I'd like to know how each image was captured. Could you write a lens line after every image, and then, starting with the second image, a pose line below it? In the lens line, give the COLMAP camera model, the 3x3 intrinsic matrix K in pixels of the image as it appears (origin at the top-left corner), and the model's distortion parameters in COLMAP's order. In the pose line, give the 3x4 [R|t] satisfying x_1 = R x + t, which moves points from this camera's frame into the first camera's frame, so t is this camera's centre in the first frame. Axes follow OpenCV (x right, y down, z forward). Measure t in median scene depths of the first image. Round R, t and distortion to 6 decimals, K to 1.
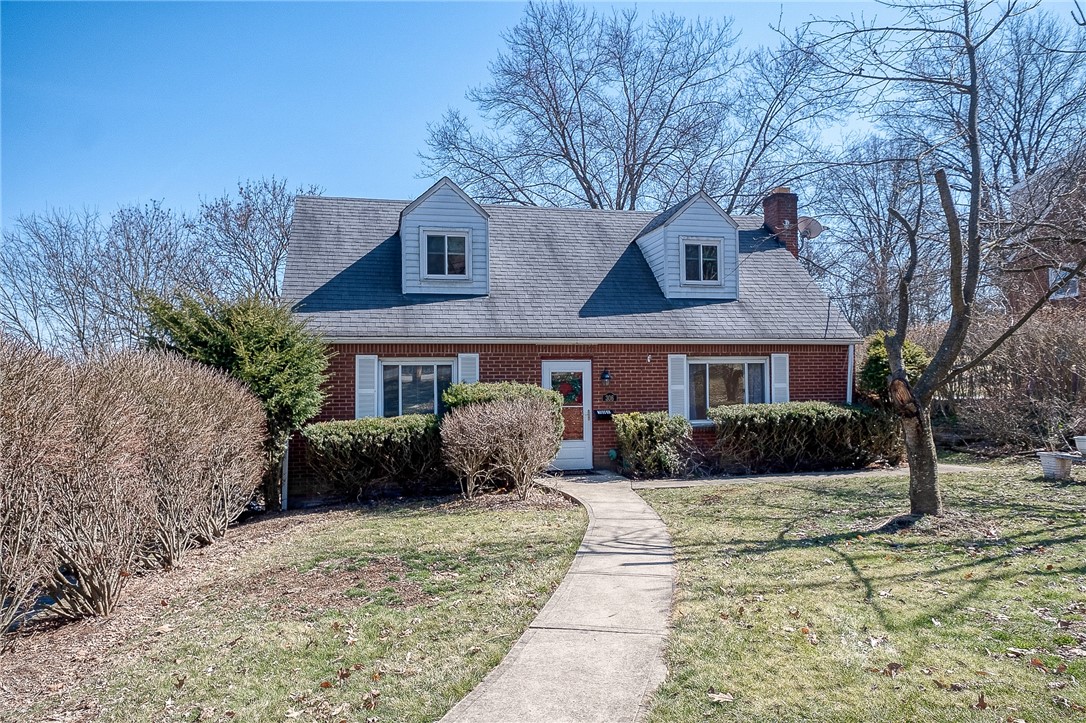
lens RADIAL K [[742.4, 0, 543.0], [0, 742.4, 361.5], [0, 0, 1]] dist [-0.008796, -0.002777]
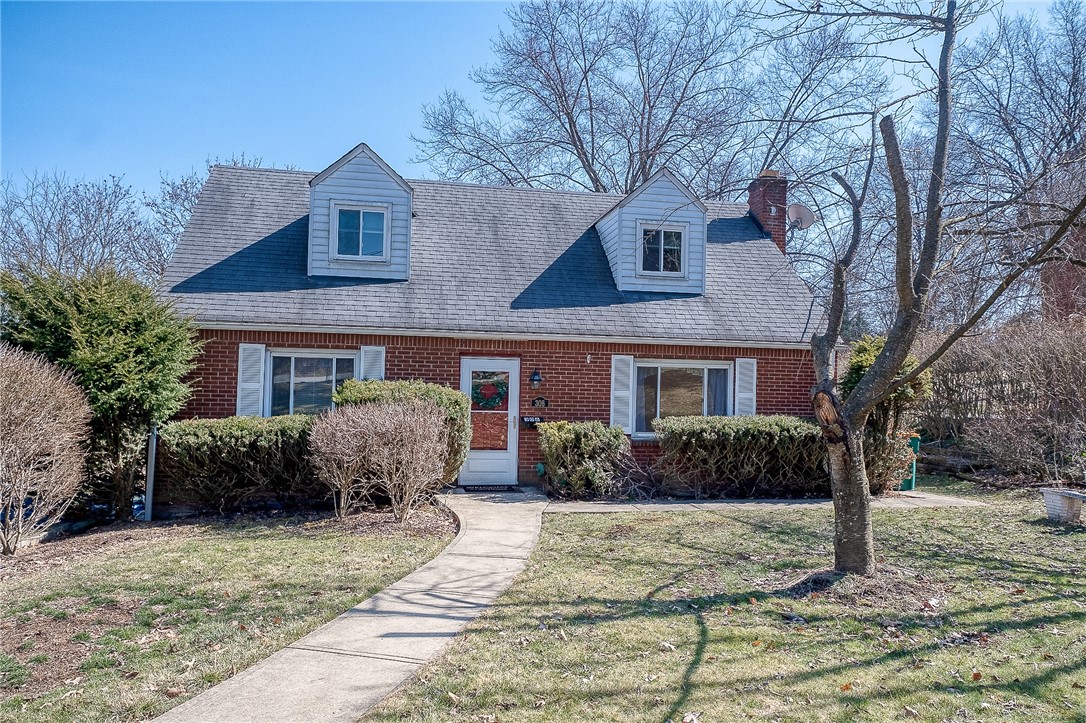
lens RADIAL K [[760.3, 0, 543.0], [0, 760.3, 361.5], [0, 0, 1]] dist [-0.003562, -0.004074]
pose [[0.998685, 0.032370, -0.039746, 0.128055], [-0.032428, 0.999474, -0.000828, 0.001446], [0.039699, 0.002116, 0.999209, 0.120354]]
